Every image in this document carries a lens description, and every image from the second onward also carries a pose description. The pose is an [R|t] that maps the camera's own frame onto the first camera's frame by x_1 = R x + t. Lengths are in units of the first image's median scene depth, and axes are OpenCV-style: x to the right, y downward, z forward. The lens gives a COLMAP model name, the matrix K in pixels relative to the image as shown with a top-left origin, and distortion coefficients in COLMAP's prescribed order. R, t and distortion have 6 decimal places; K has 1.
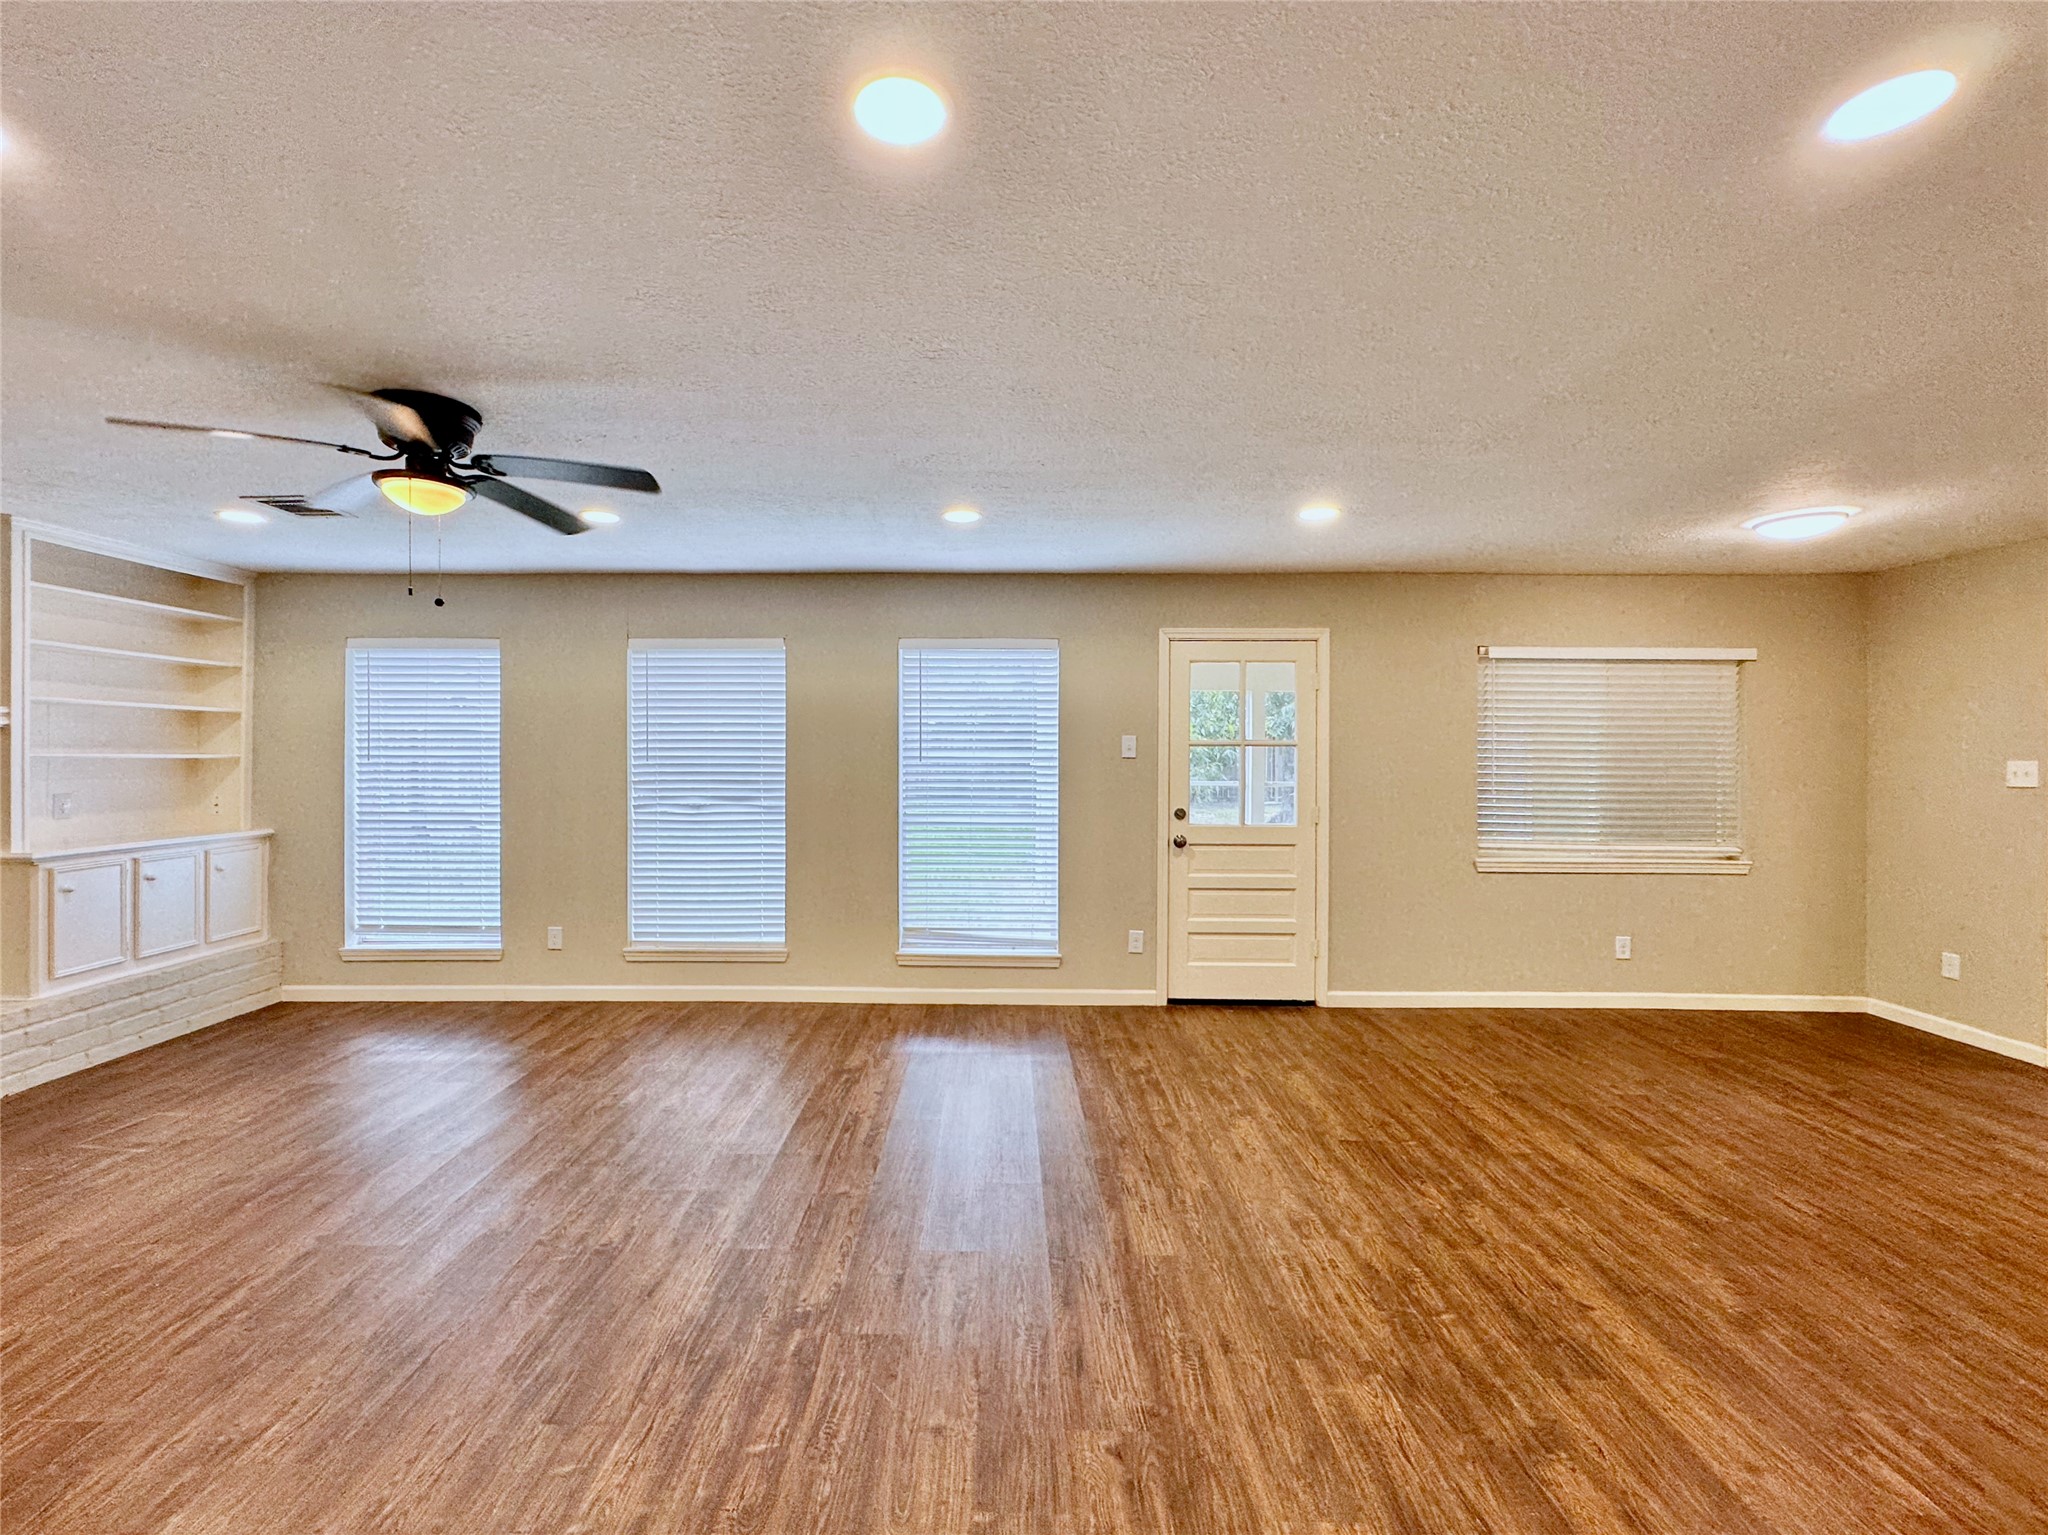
lens RADIAL K [[865.1, 0, 987.9], [0, 865.1, 761.4], [0, 0, 1]] dist [-0.002212, 0.000059]
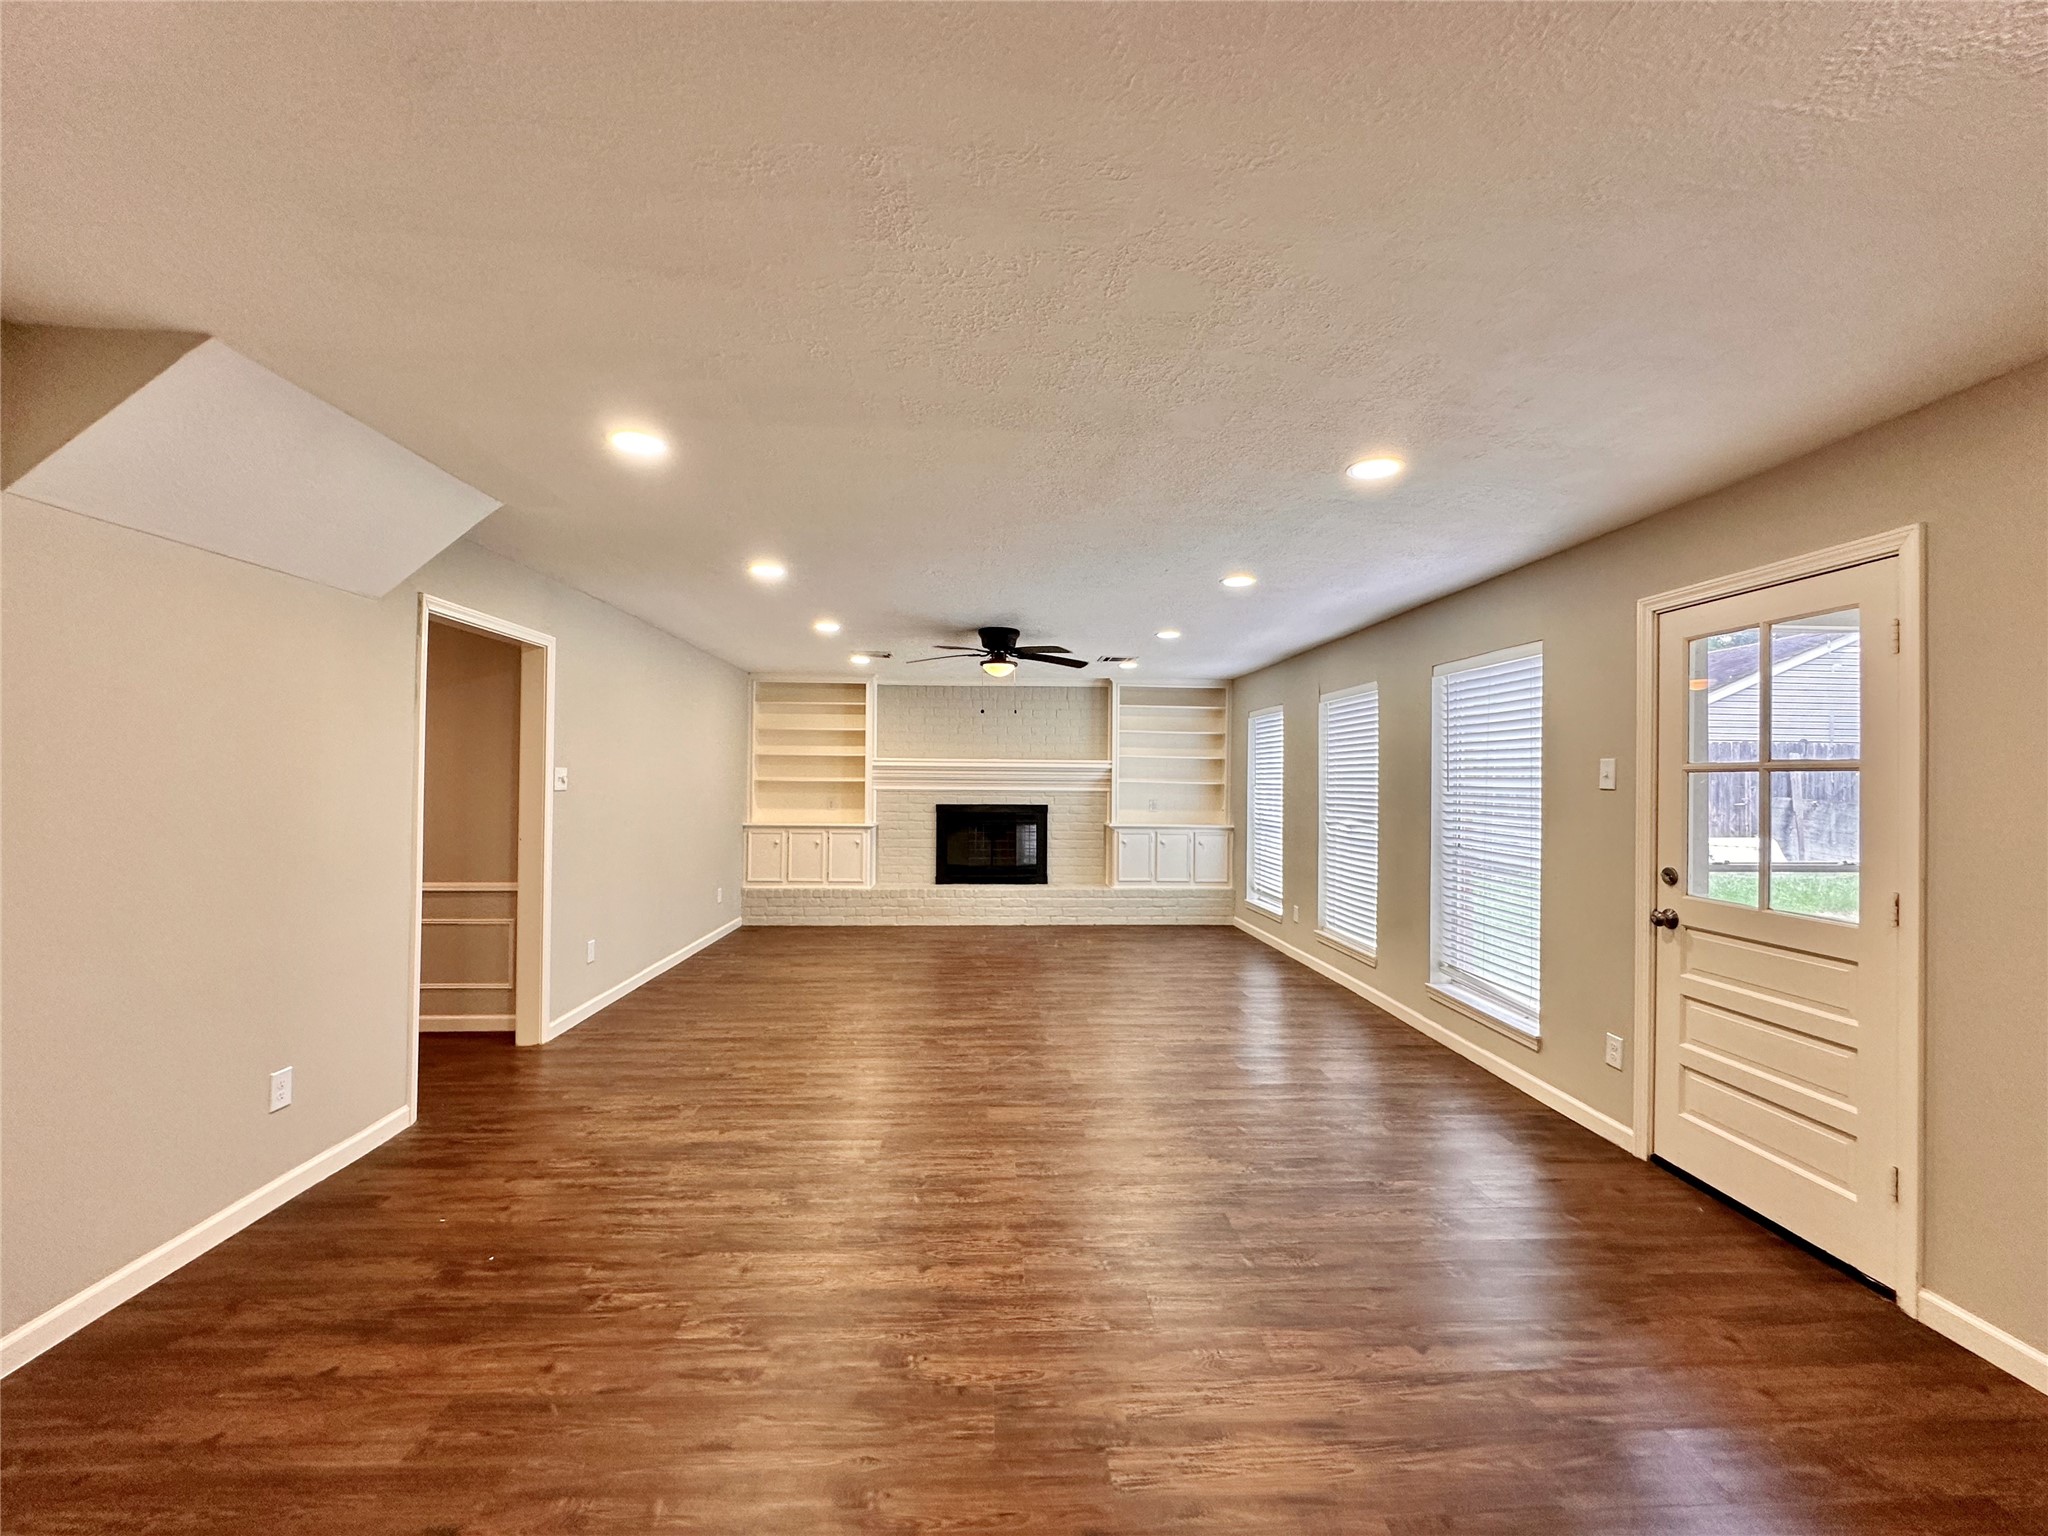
lens RADIAL K [[821.3, 0, 1034.8], [0, 821.3, 769.4], [0, 0, 1]] dist [-0.004733, 0.001600]
pose [[0.076172, -0.013641, -0.997001, 1.042589], [-0.020720, 0.999669, -0.015260, -0.000377], [0.996879, 0.021821, 0.075864, 0.617404]]
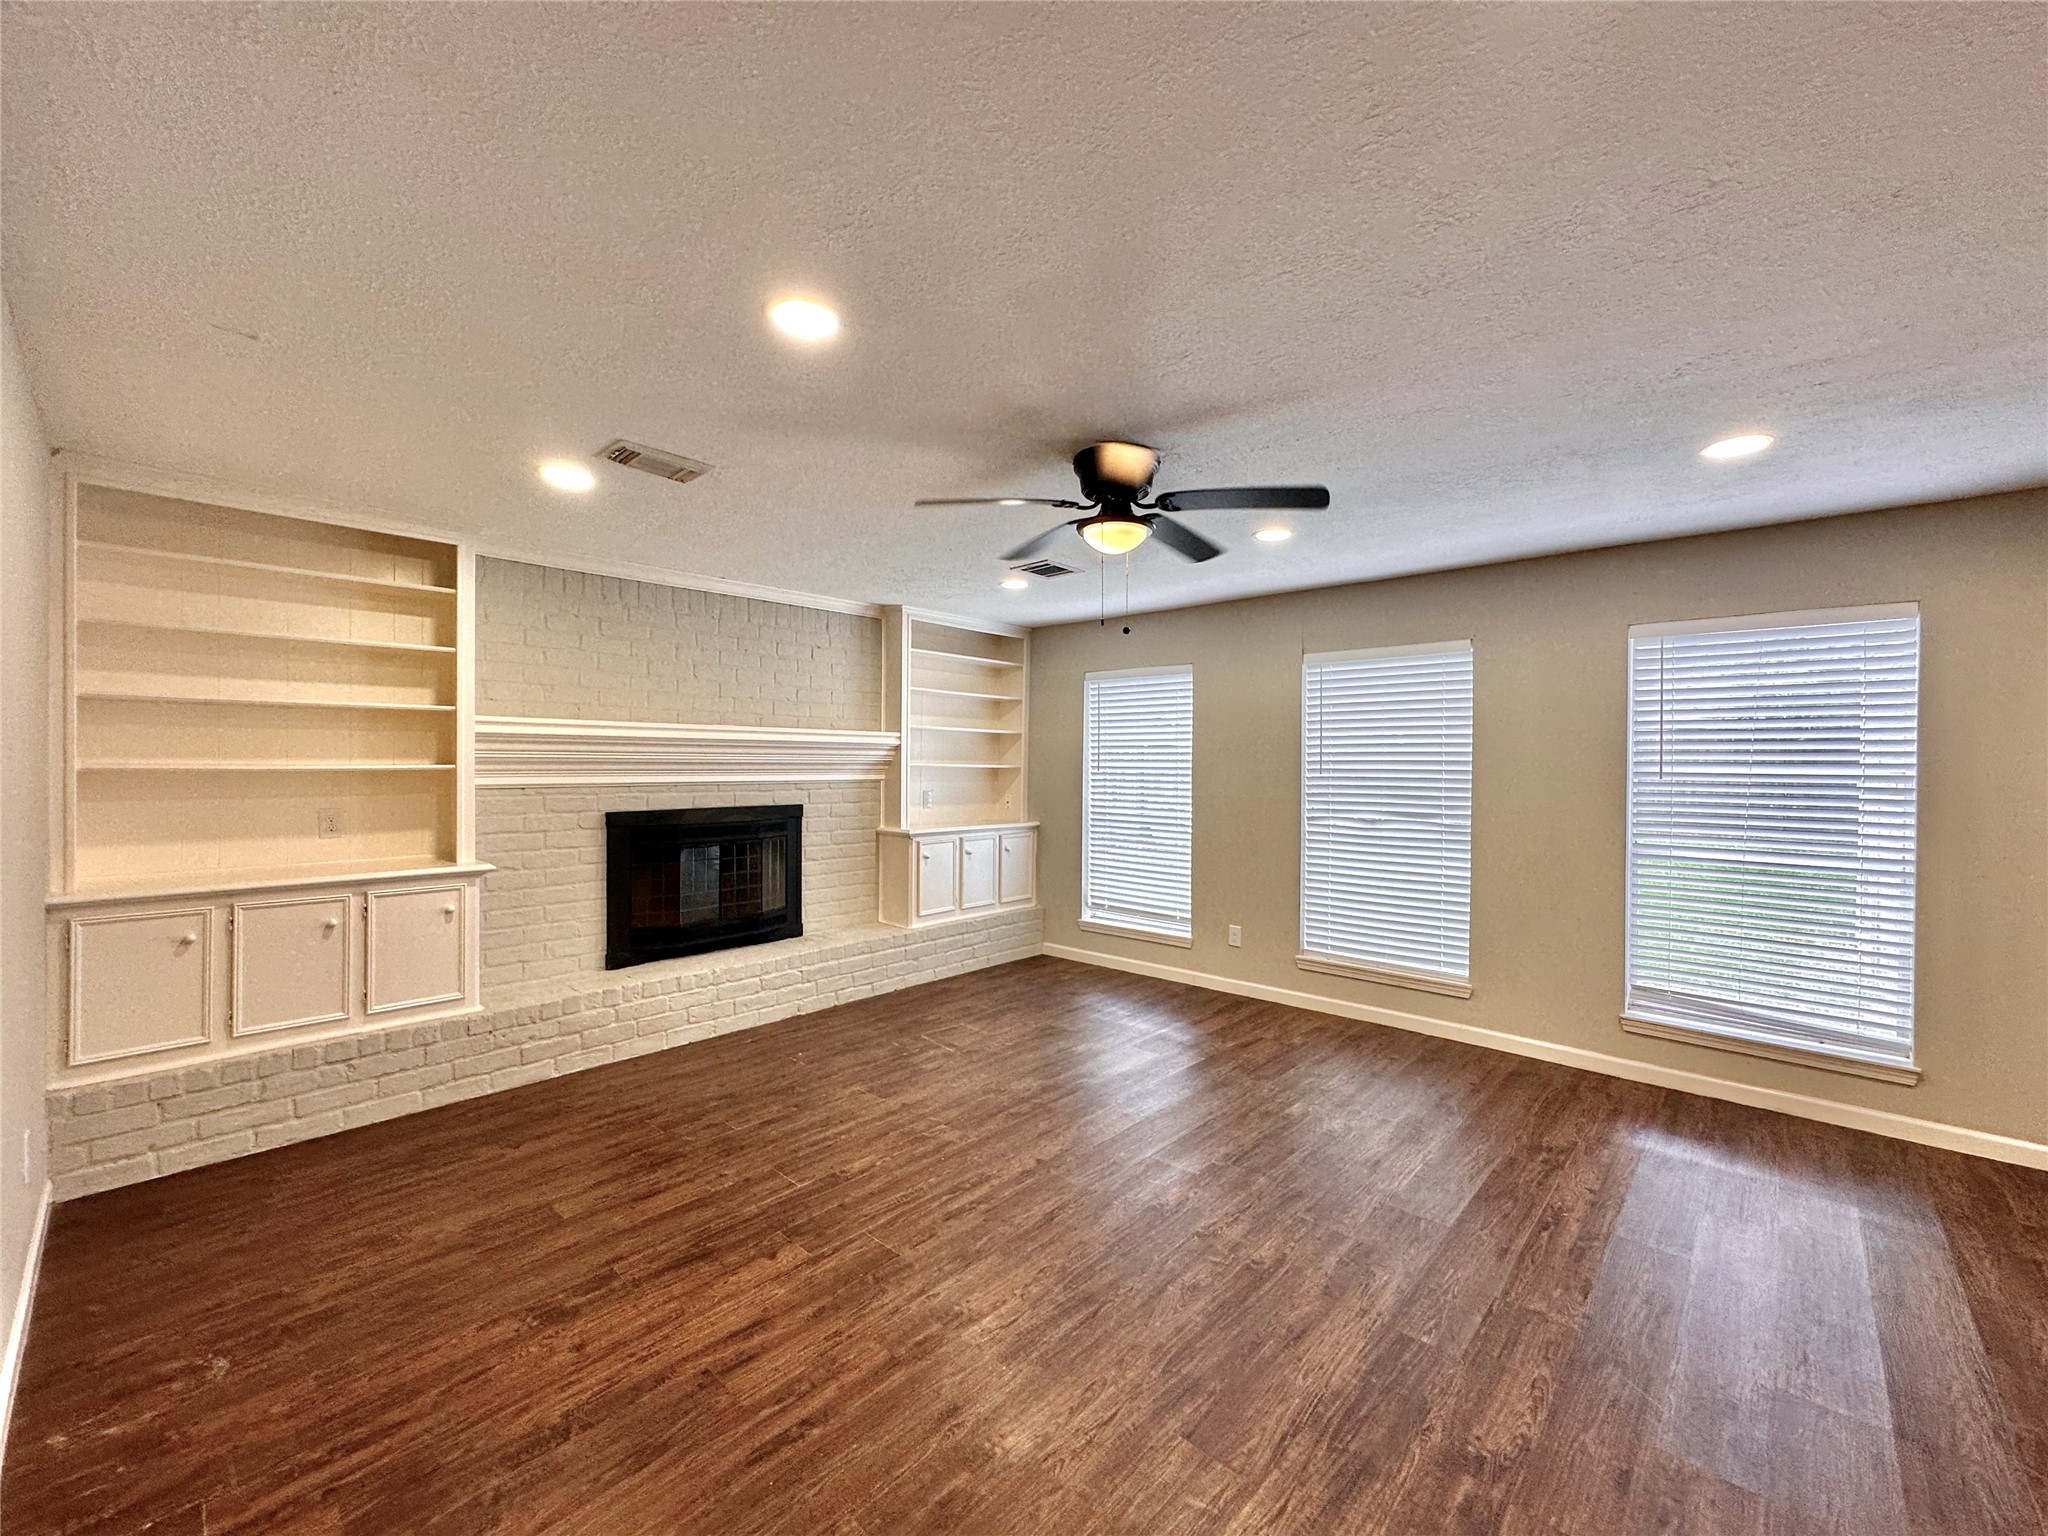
lens RADIAL K [[821.3, 0, 1027.3], [0, 821.3, 764.0], [0, 0, 1]] dist [-0.004733, 0.001600]
pose [[0.743386, 0.004383, -0.668848, -0.009084], [-0.013320, 0.999877, -0.008252, 0.001065], [0.668730, 0.015044, 0.743354, 0.078127]]
